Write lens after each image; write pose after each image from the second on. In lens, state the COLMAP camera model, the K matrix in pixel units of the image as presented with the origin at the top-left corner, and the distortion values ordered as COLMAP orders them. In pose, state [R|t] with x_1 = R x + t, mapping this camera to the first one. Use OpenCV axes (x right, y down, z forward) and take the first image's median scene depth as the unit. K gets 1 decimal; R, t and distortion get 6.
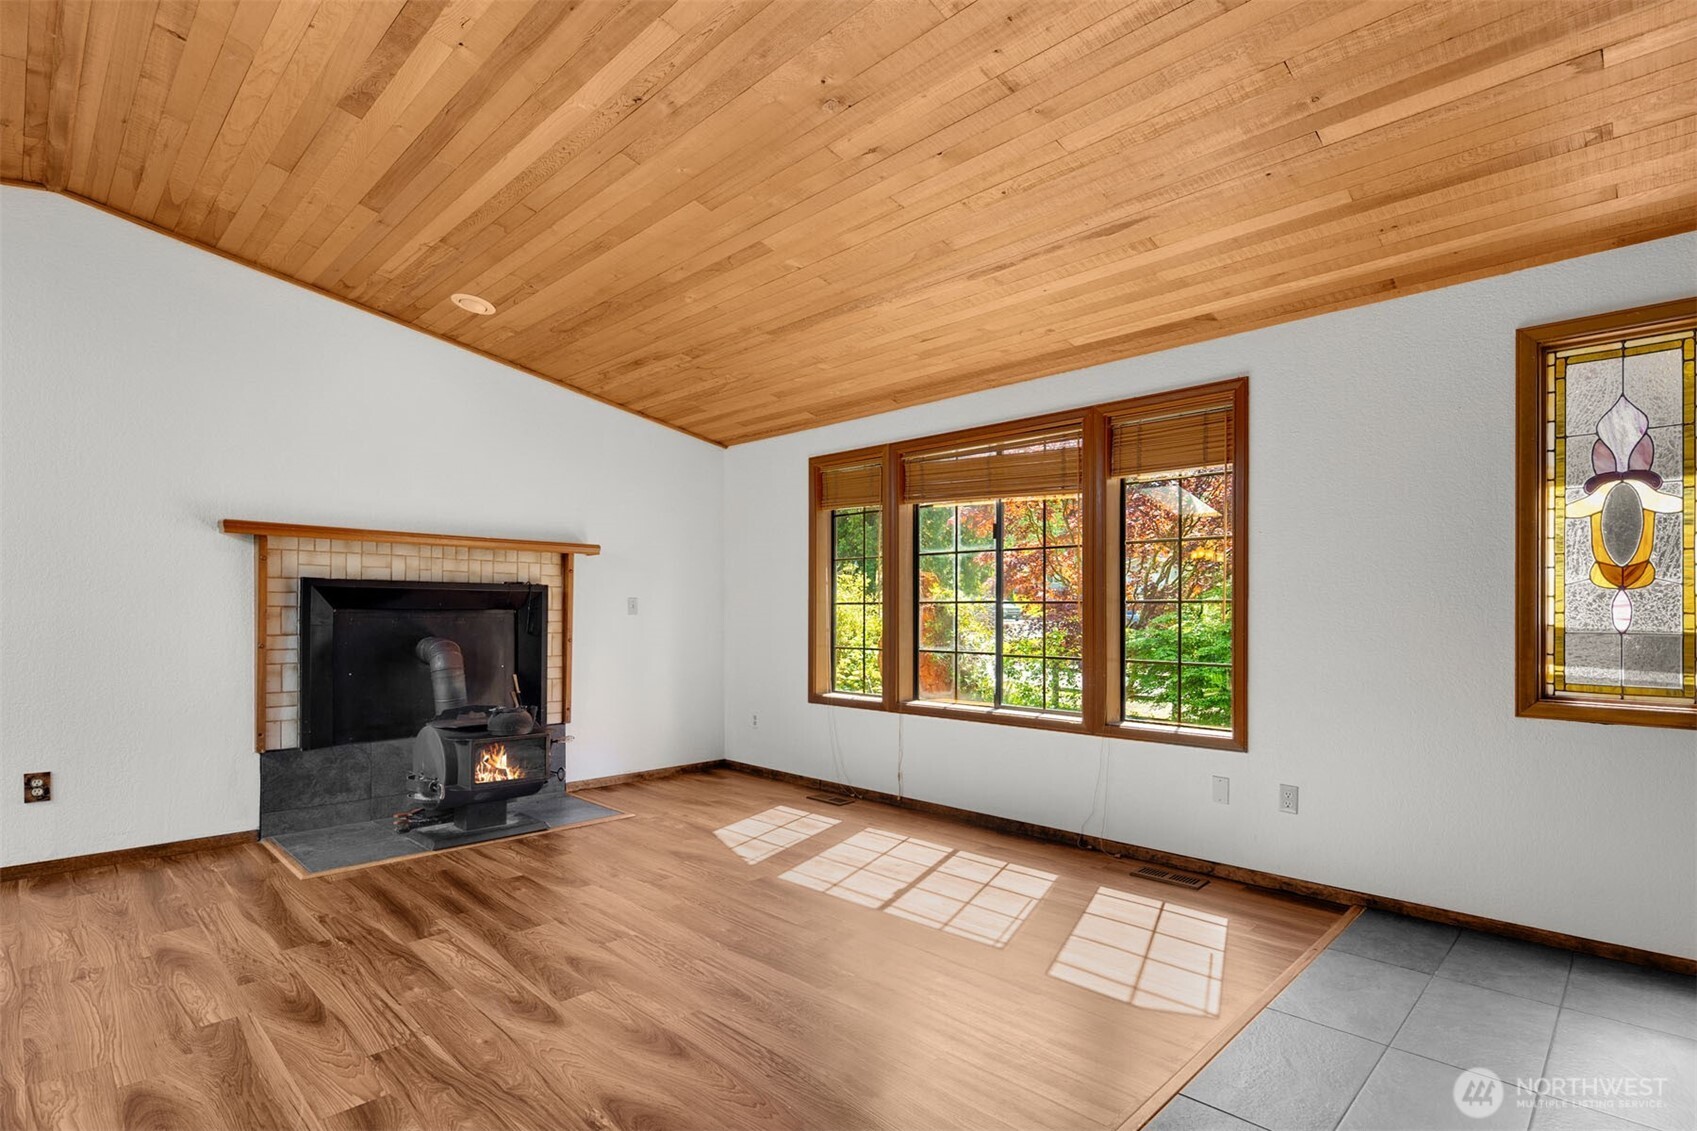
lens RADIAL K [[826.9, 0, 873.9], [0, 826.9, 599.0], [0, 0, 1]] dist [-0.001596, 0.000219]
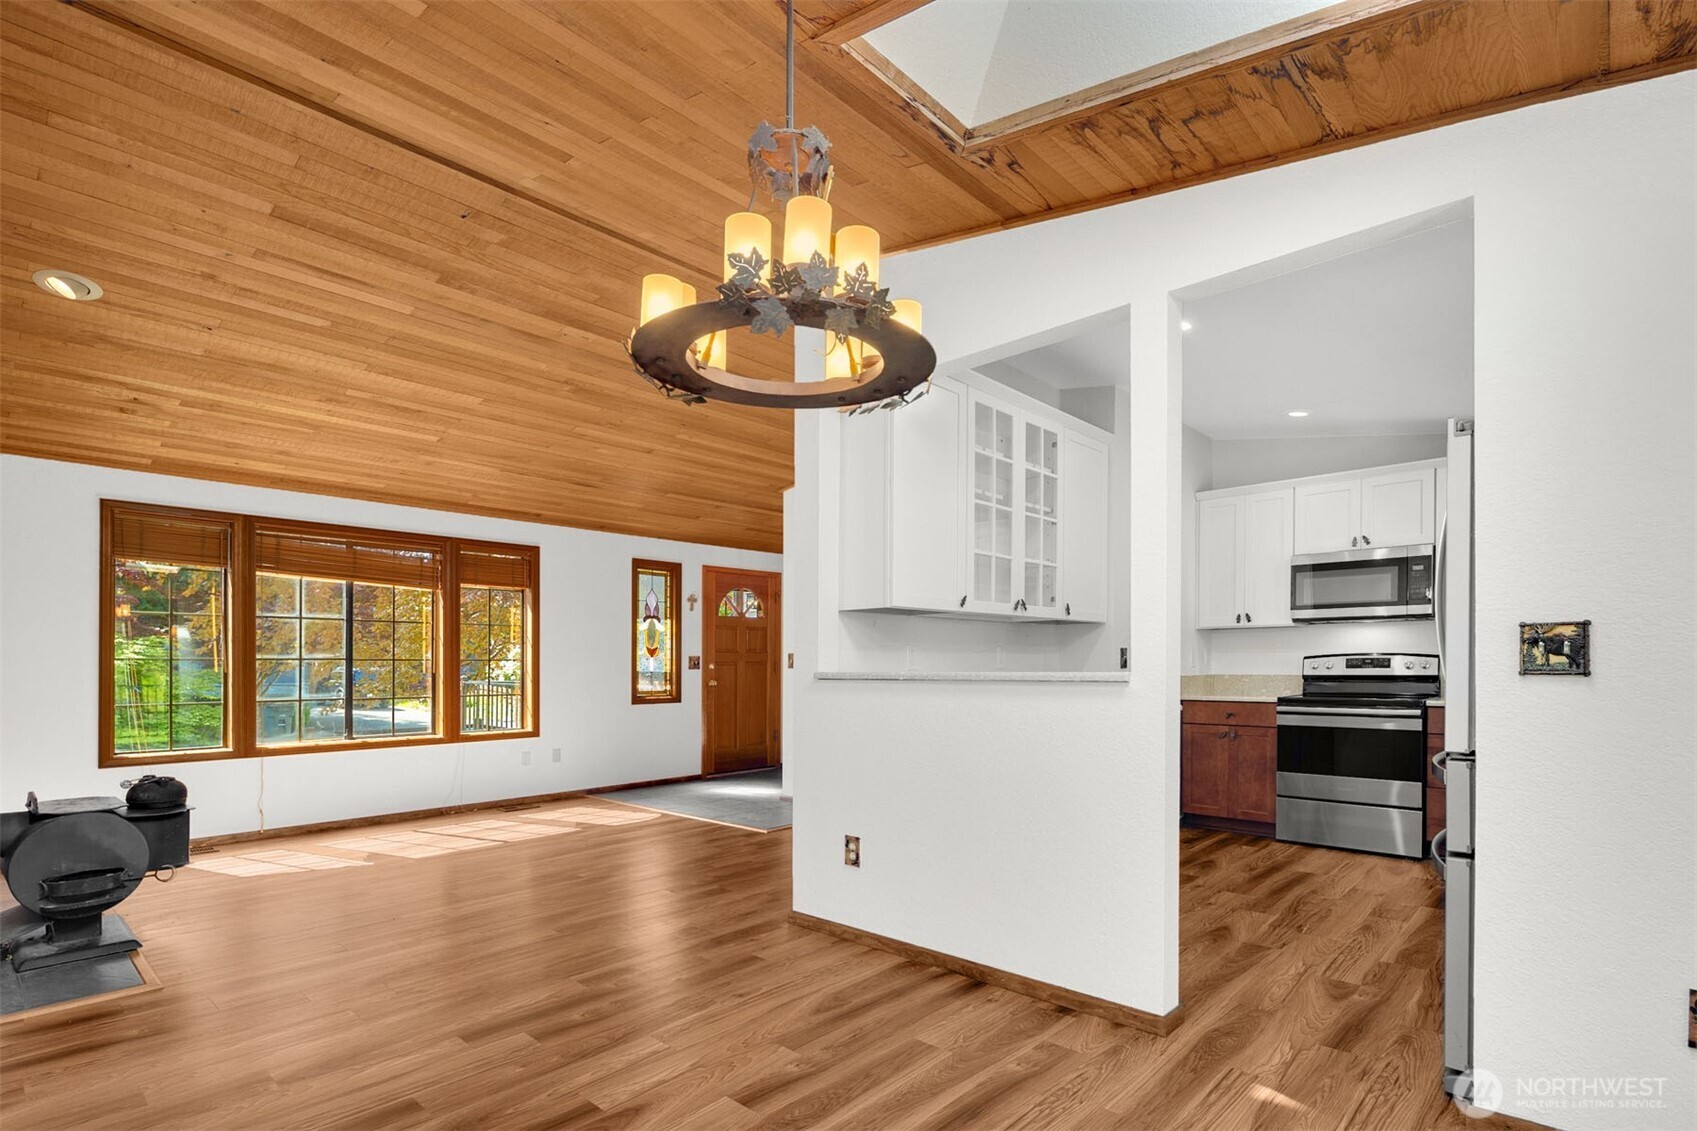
lens RADIAL K [[826.9, 0, 826.4], [0, 826.9, 652.8], [0, 0, 1]] dist [-0.001596, 0.000219]
pose [[-0.004175, 0.010891, 0.999932, -1.519149], [-0.013508, 0.999849, -0.010946, -0.003120], [-0.999900, -0.013553, -0.004027, 0.320161]]
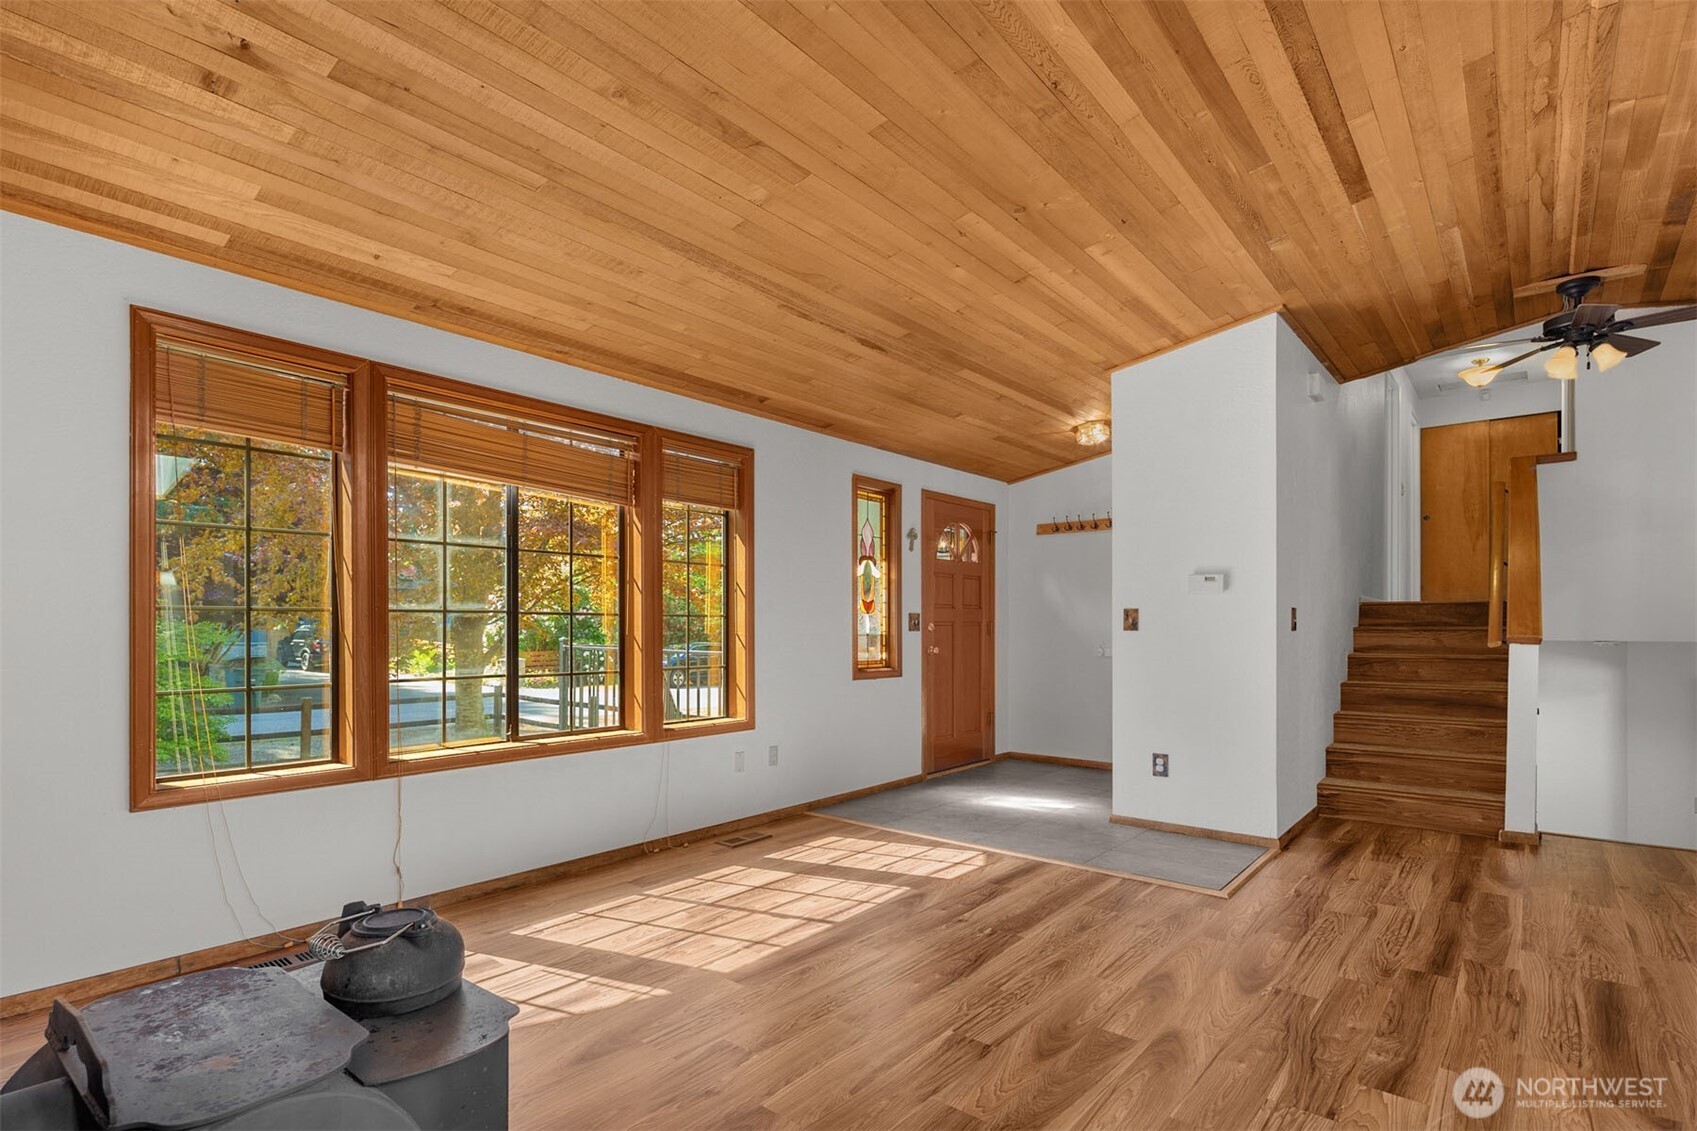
lens RADIAL K [[826.9, 0, 805.6], [0, 826.9, 622.1], [0, 0, 1]] dist [-0.001596, 0.000219]
pose [[-0.041379, 0.000728, 0.999143, -0.885810], [-0.019200, 0.999814, -0.001523, 0.011632], [-0.998959, -0.019247, -0.041358, 0.966922]]
